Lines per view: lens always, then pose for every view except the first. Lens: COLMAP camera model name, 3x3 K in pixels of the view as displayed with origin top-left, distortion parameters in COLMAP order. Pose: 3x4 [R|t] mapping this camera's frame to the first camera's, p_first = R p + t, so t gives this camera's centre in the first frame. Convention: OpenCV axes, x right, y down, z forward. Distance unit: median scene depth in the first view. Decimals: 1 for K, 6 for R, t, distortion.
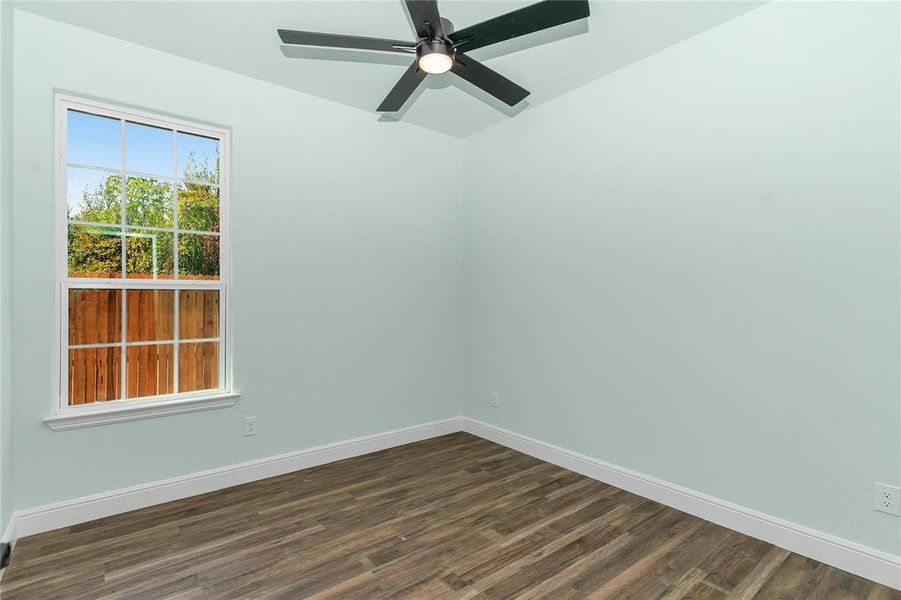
lens RADIAL K [[514.3, 0, 473.4], [0, 514.3, 299.8], [0, 0, 1]] dist [0.003631, 0.000593]
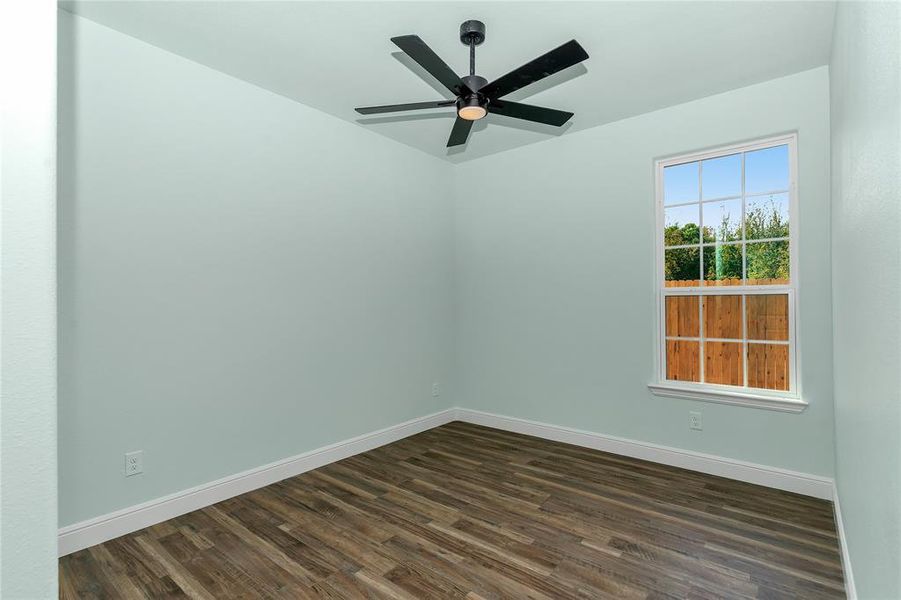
lens RADIAL K [[425.8, 0, 447.4], [0, 425.8, 293.1], [0, 0, 1]] dist [0.000774, 0.000111]
pose [[0.122604, -0.019874, -0.992257, 0.278104], [-0.002035, 0.999792, -0.020277, -0.003552], [0.992454, 0.004506, 0.122538, 0.260121]]
